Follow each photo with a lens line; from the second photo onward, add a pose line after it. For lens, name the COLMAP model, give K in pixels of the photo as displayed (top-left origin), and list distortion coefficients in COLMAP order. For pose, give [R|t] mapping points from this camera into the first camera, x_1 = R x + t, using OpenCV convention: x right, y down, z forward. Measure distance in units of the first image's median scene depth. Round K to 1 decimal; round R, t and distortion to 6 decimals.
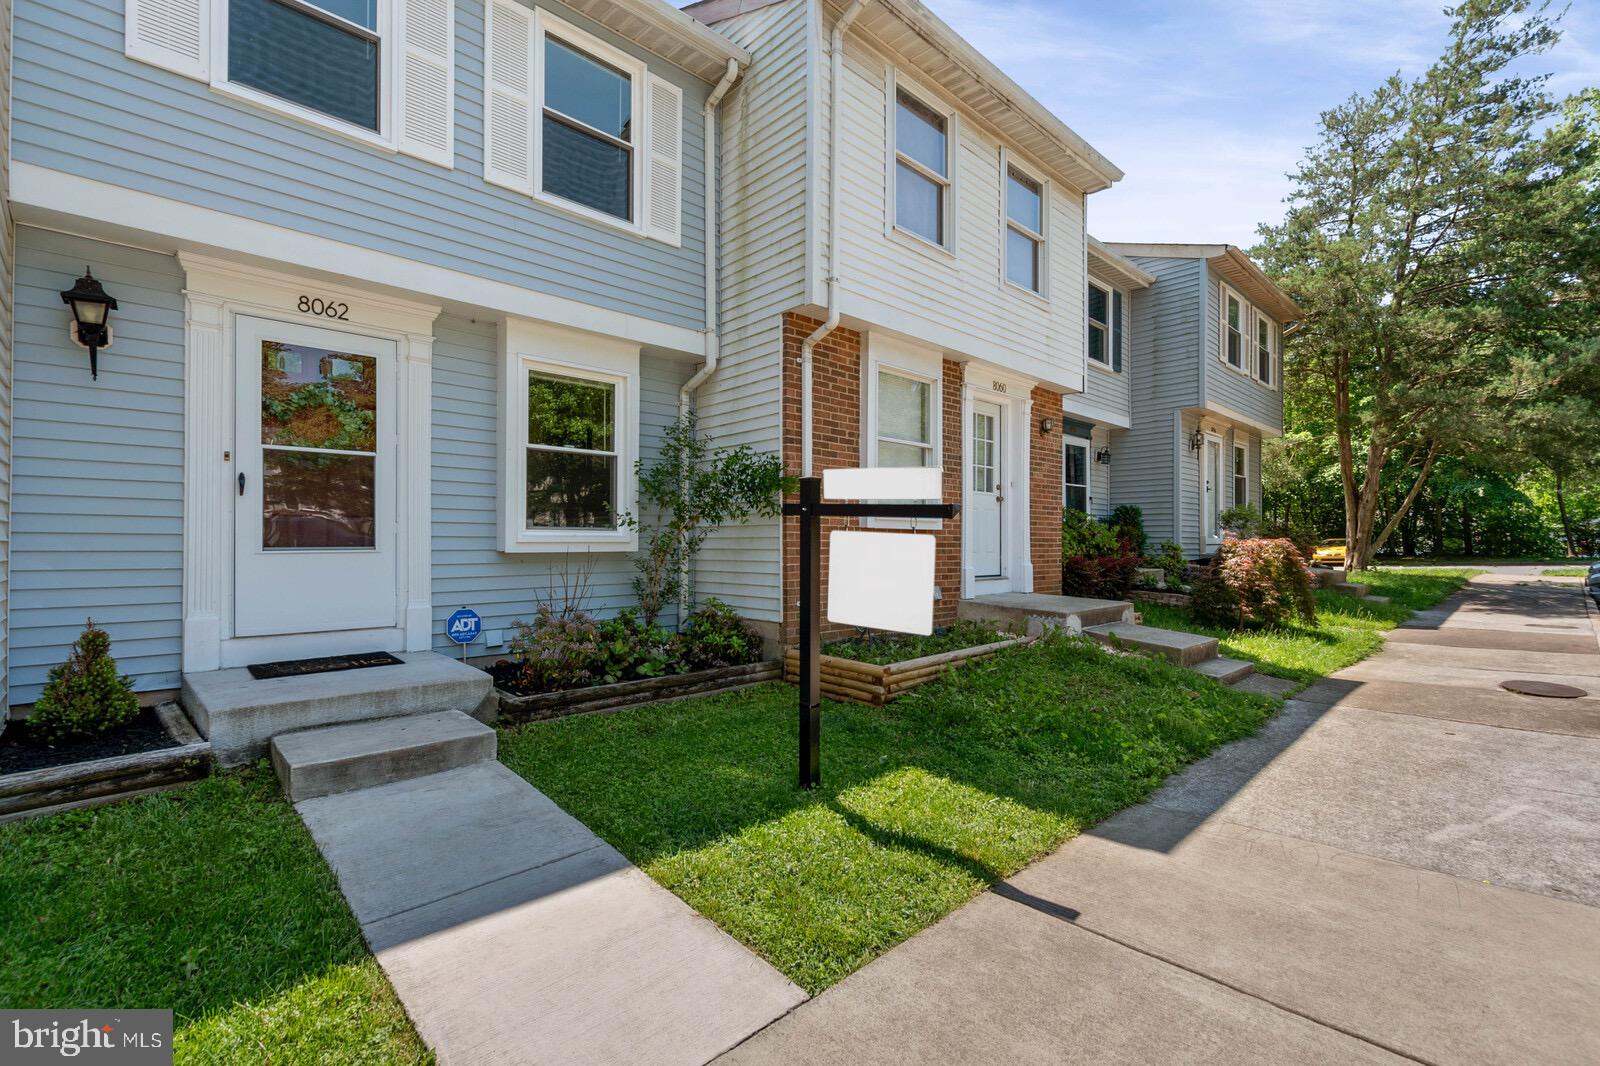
lens RADIAL K [[696.8, 0, 830.1], [0, 696.8, 530.9], [0, 0, 1]] dist [0.003959, -0.003229]
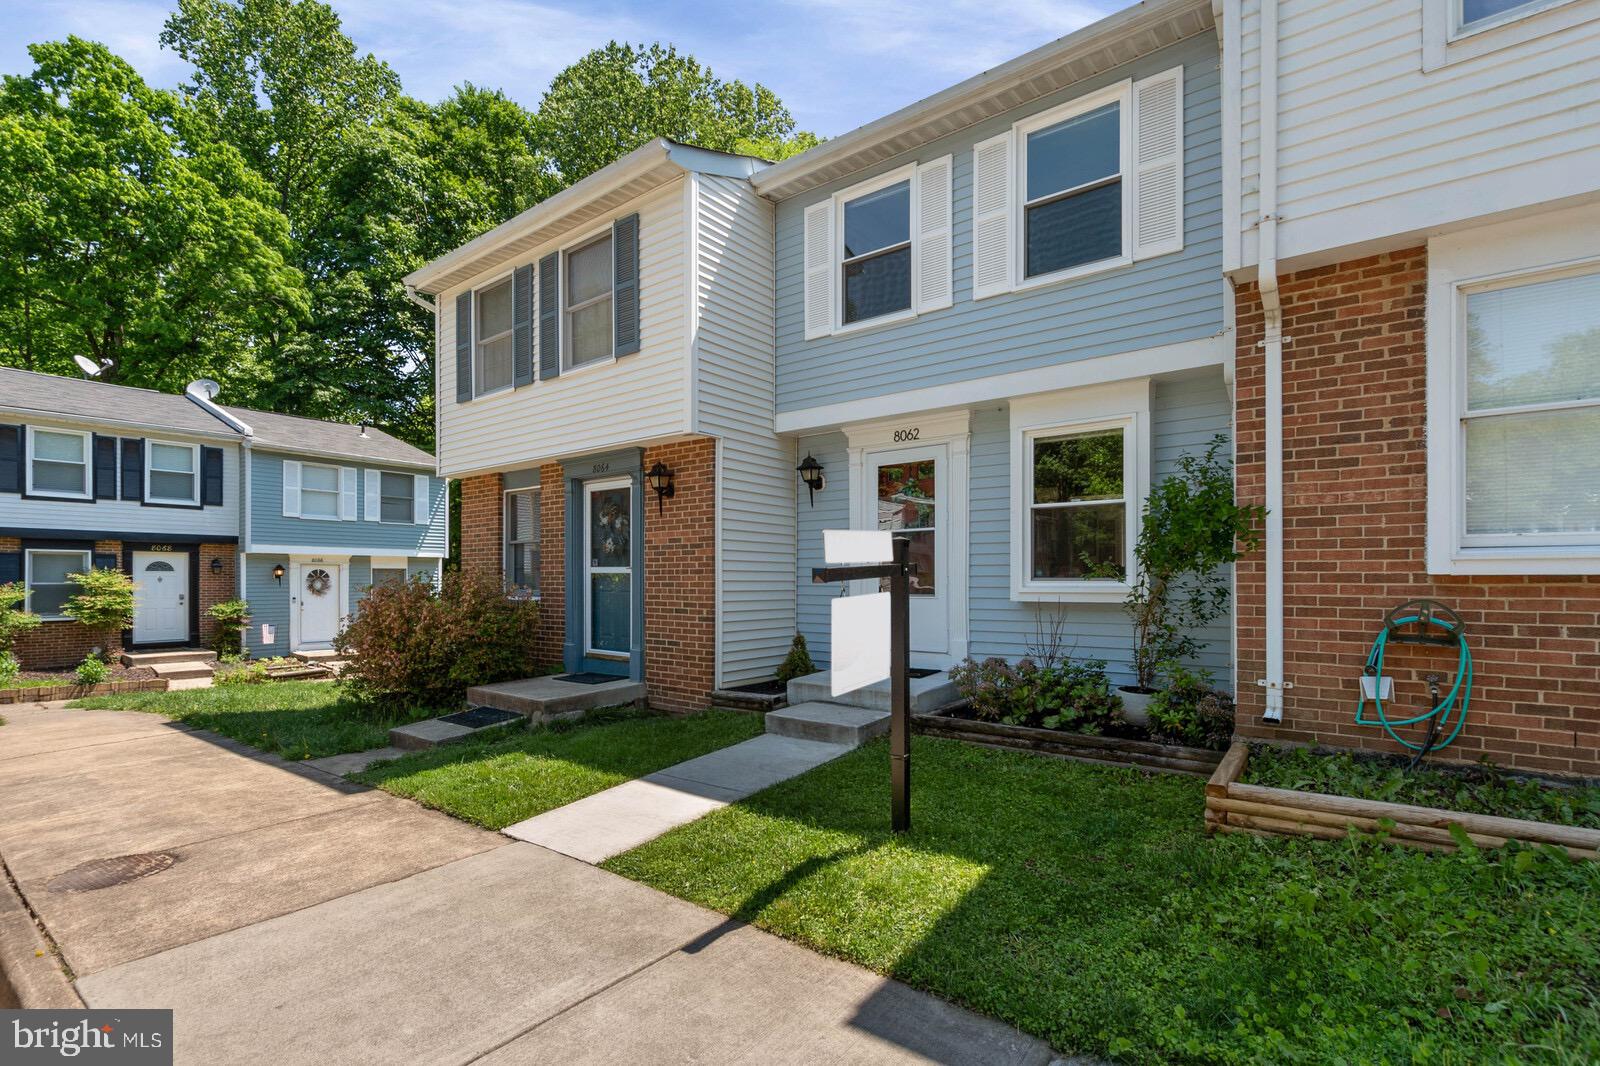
lens RADIAL K [[756.6, 0, 836.8], [0, 756.6, 577.3], [0, 0, 1]] dist [-0.008672, -0.002349]
pose [[0.163024, -0.002787, -0.986618, 0.757146], [0.018431, 0.999830, 0.000221, -0.014883], [0.986450, -0.018220, 0.163048, 0.511221]]
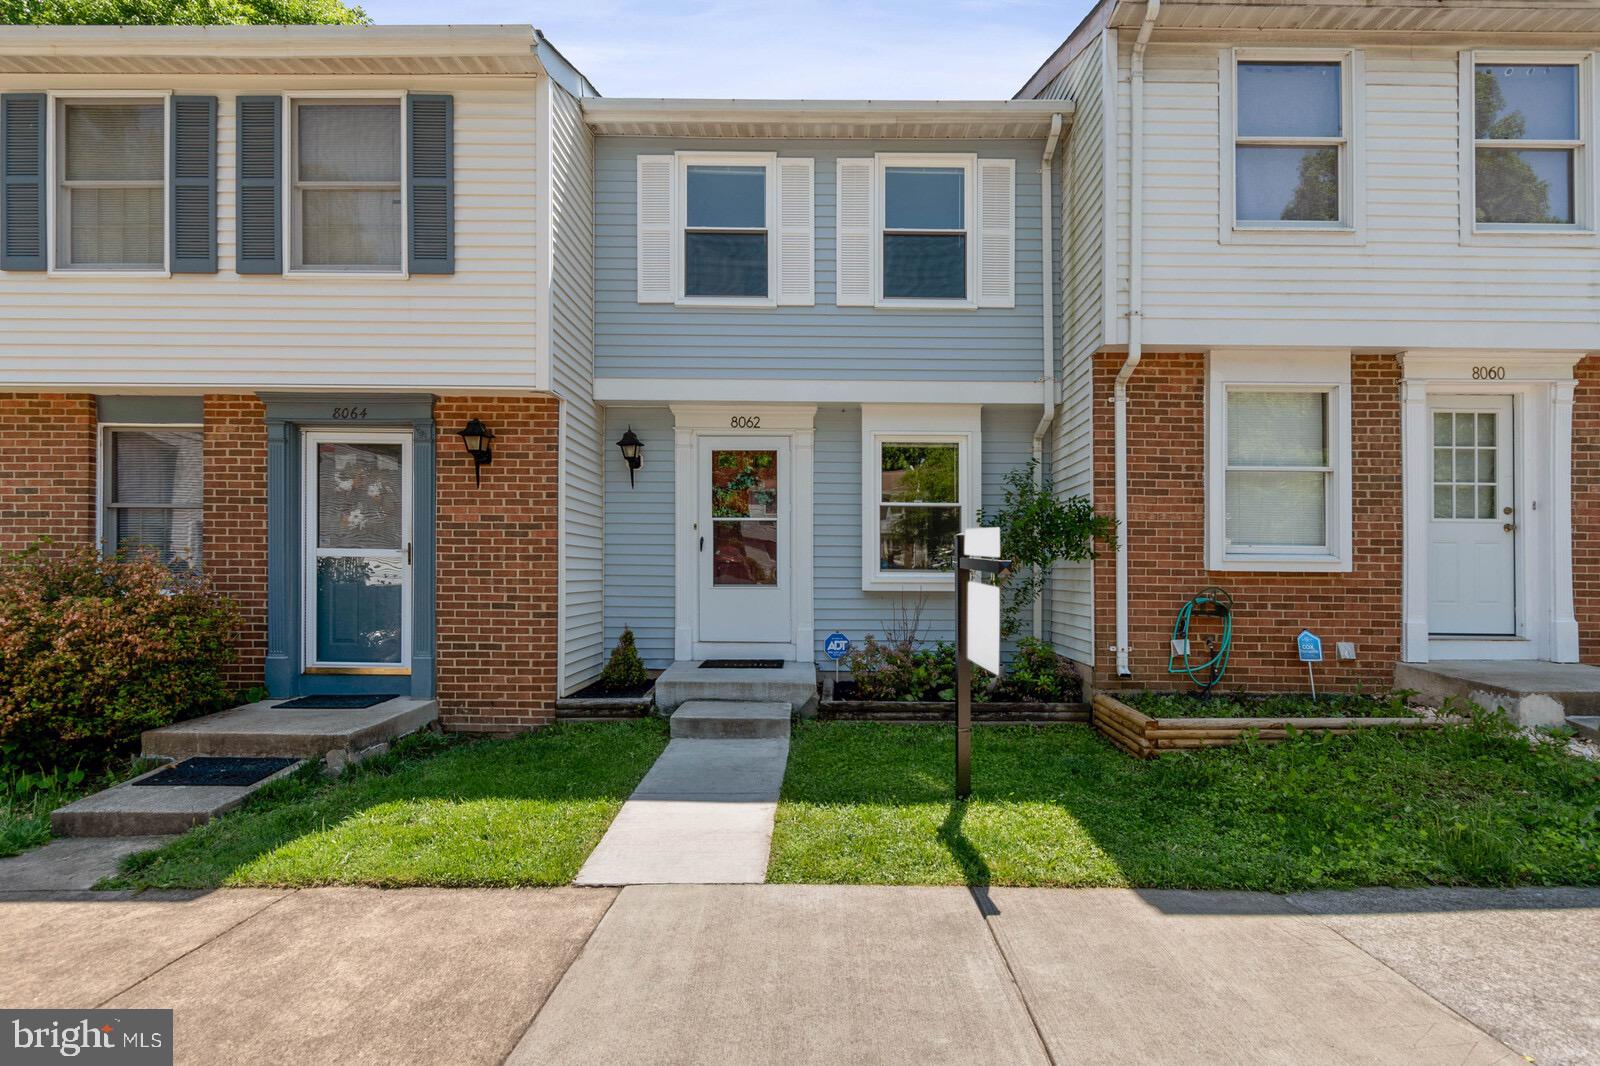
lens RADIAL K [[803.0, 0, 868.2], [0, 803.0, 560.2], [0, 0, 1]] dist [-0.000510, -0.001503]
pose [[0.739119, -0.002746, -0.673569, 0.537854], [0.003054, 0.999995, -0.000725, -0.023478], [0.673568, -0.001522, 0.739124, -0.071708]]
